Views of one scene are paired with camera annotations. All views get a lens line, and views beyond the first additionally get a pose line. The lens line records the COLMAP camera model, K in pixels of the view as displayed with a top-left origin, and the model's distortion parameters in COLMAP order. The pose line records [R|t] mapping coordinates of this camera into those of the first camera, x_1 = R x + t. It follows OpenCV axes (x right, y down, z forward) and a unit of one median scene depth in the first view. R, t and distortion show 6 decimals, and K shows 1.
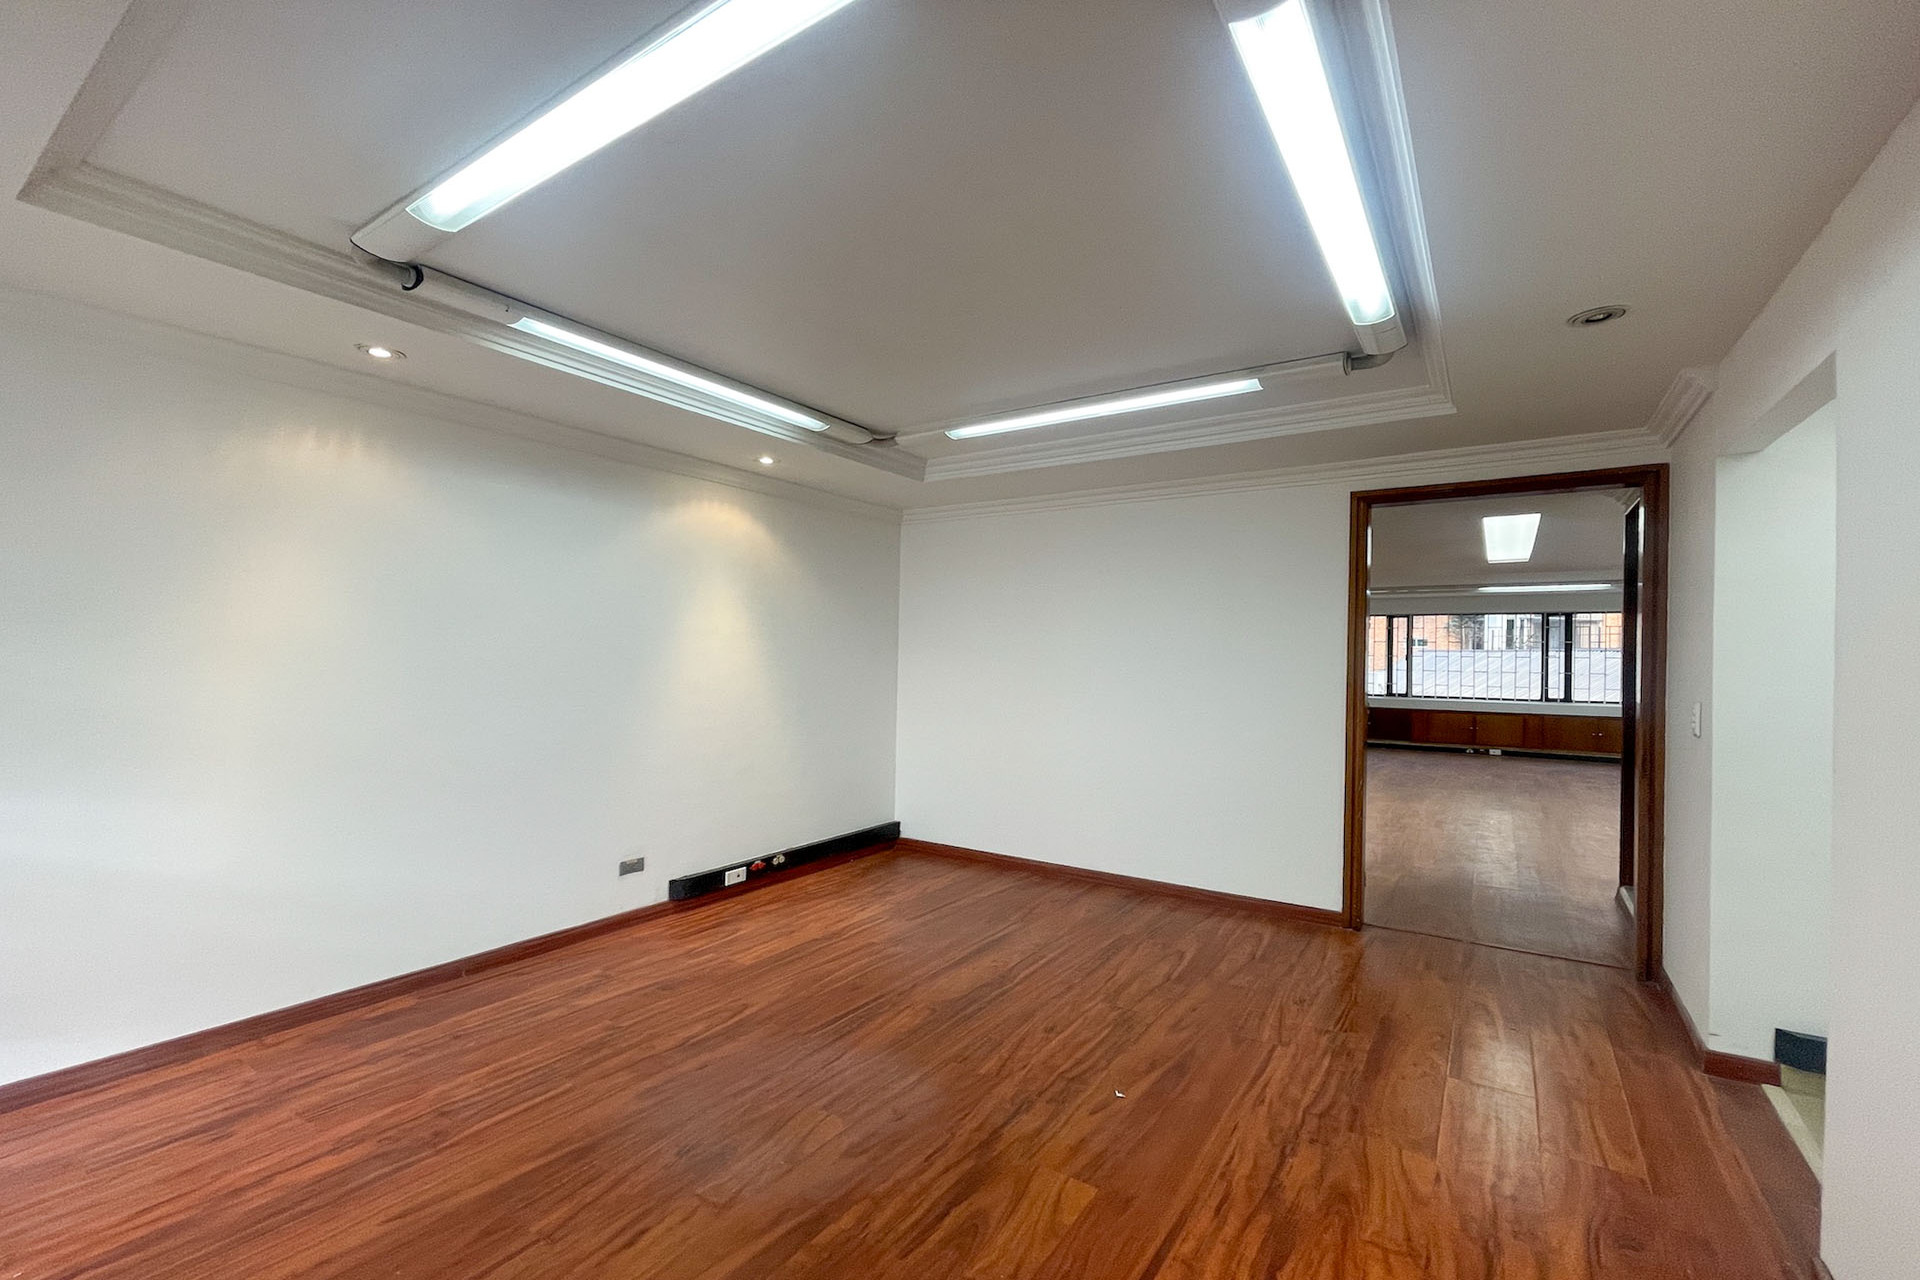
lens RADIAL K [[813.4, 0, 968.6], [0, 813.4, 701.6], [0, 0, 1]] dist [0.000160, 0.000056]
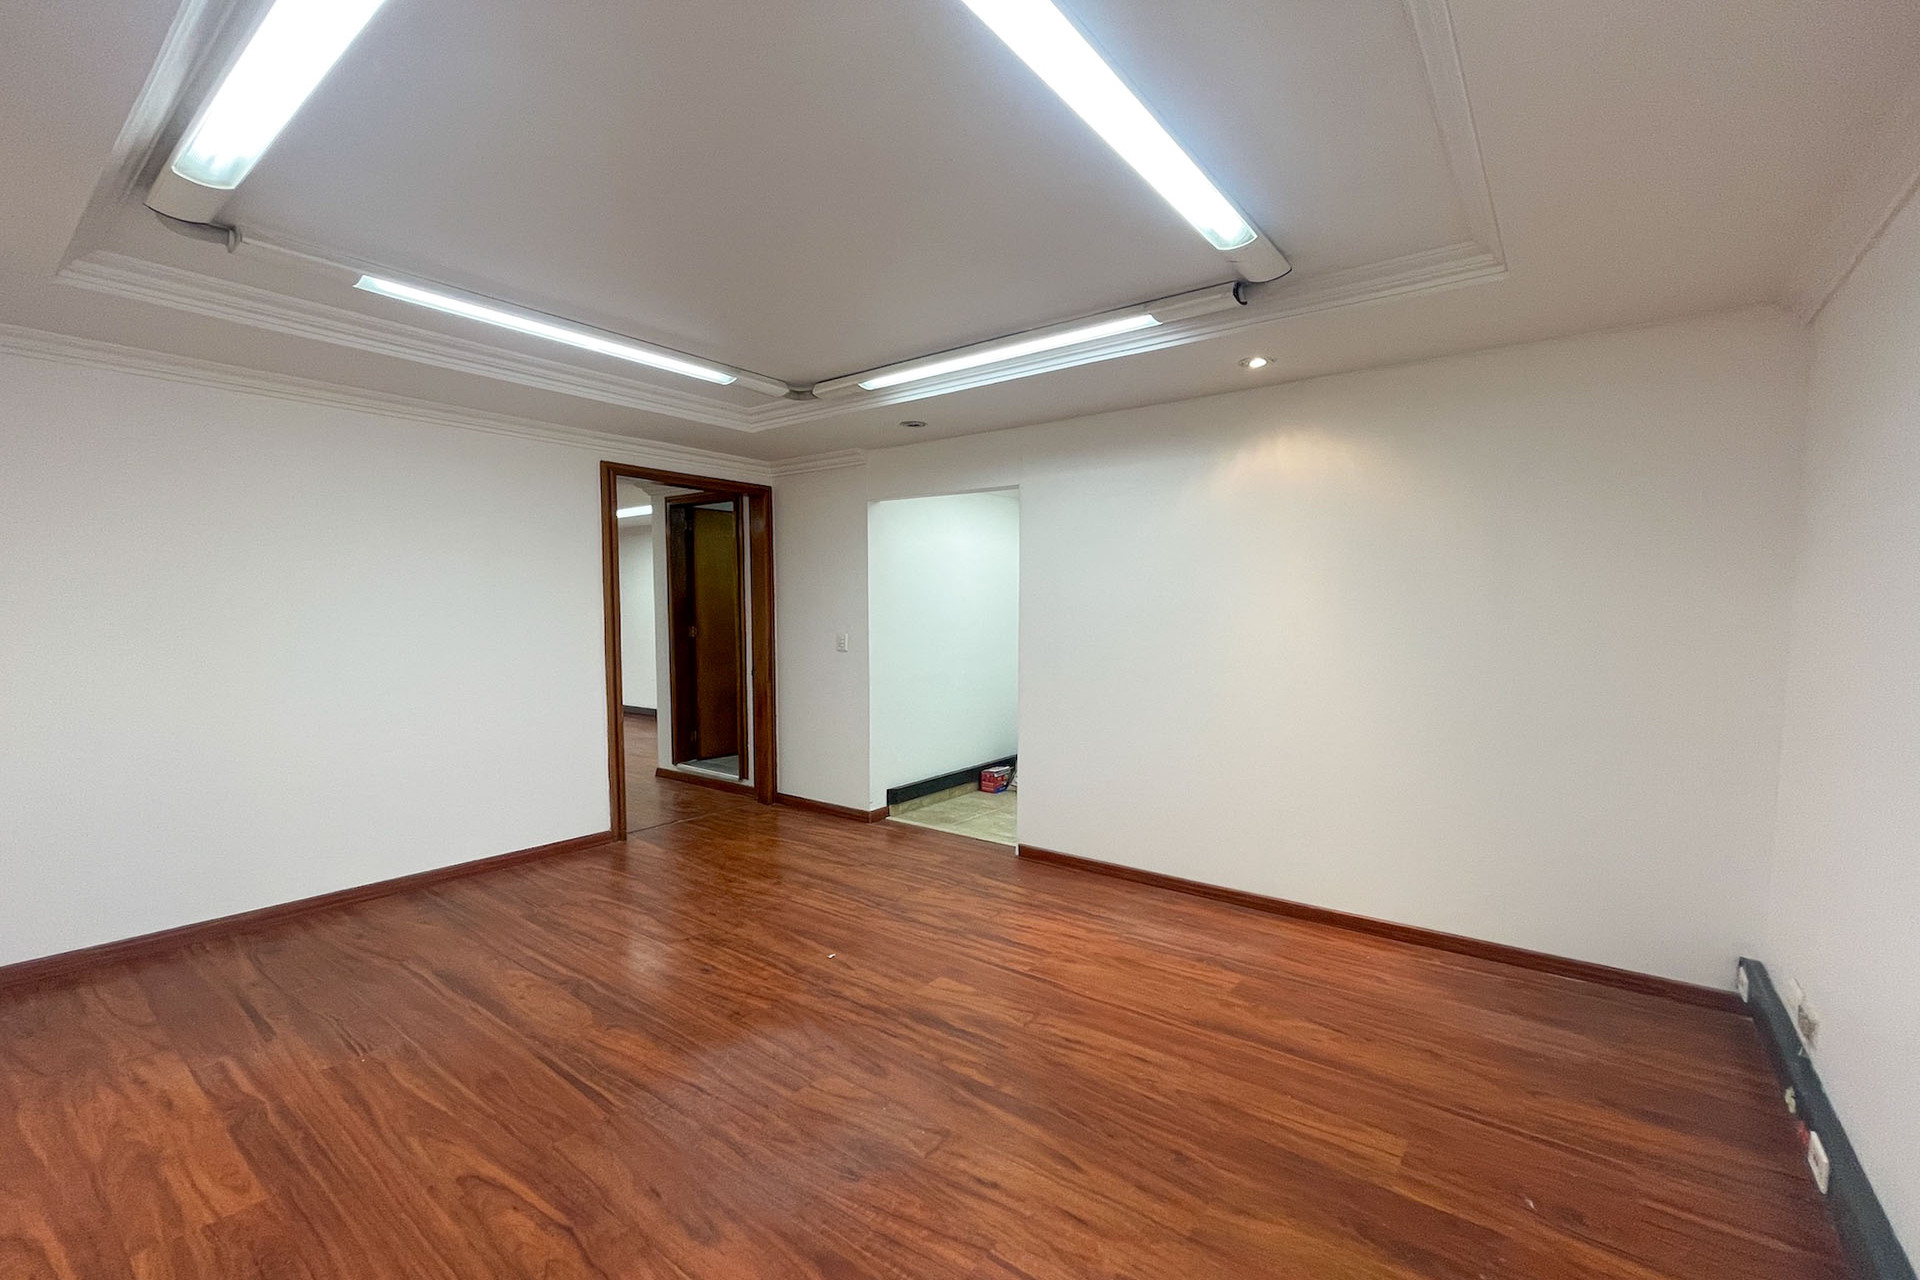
lens RADIAL K [[811.4, 0, 959.6], [0, 811.4, 646.4], [0, 0, 1]] dist [-0.001044, -0.000275]
pose [[0.073422, -0.059620, 0.995517, -0.754084], [0.052651, 0.997051, 0.055828, -0.041188], [-0.995910, 0.048316, 0.076345, 0.501682]]
